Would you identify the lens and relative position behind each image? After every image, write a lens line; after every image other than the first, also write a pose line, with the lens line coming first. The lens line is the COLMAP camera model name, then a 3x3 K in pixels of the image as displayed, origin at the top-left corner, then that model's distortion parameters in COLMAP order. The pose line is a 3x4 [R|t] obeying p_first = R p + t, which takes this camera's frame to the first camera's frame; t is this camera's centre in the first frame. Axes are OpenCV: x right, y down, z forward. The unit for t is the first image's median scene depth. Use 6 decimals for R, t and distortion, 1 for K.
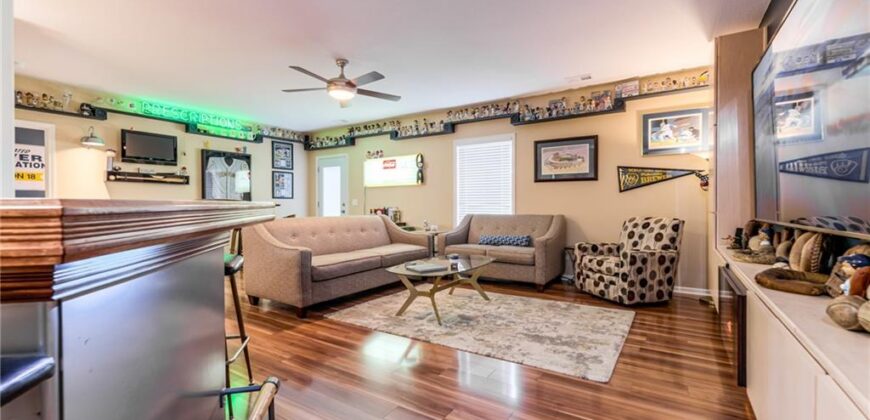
lens RADIAL K [[368.5, 0, 438.0], [0, 368.5, 206.7], [0, 0, 1]] dist [0.003571, -0.000100]
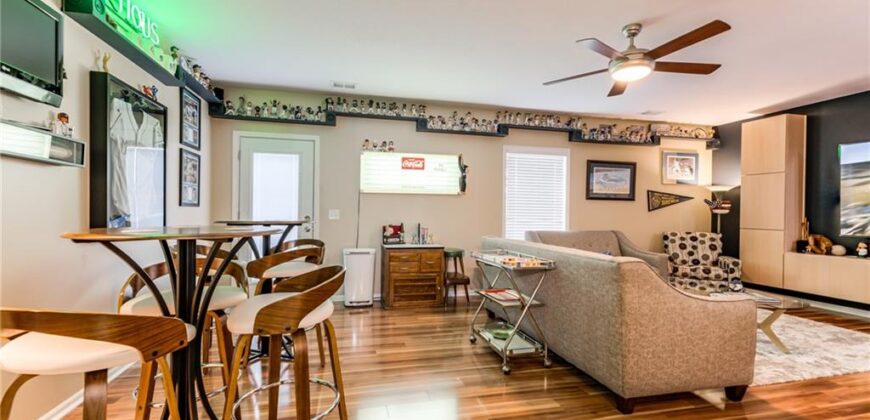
lens RADIAL K [[368.5, 0, 434.2], [0, 368.5, 214.9], [0, 0, 1]] dist [0.003571, -0.000100]
pose [[0.689882, 0.003828, 0.723912, -0.746566], [-0.011502, 0.999918, 0.005673, -0.022084], [-0.723831, -0.012240, 0.689869, 0.560604]]
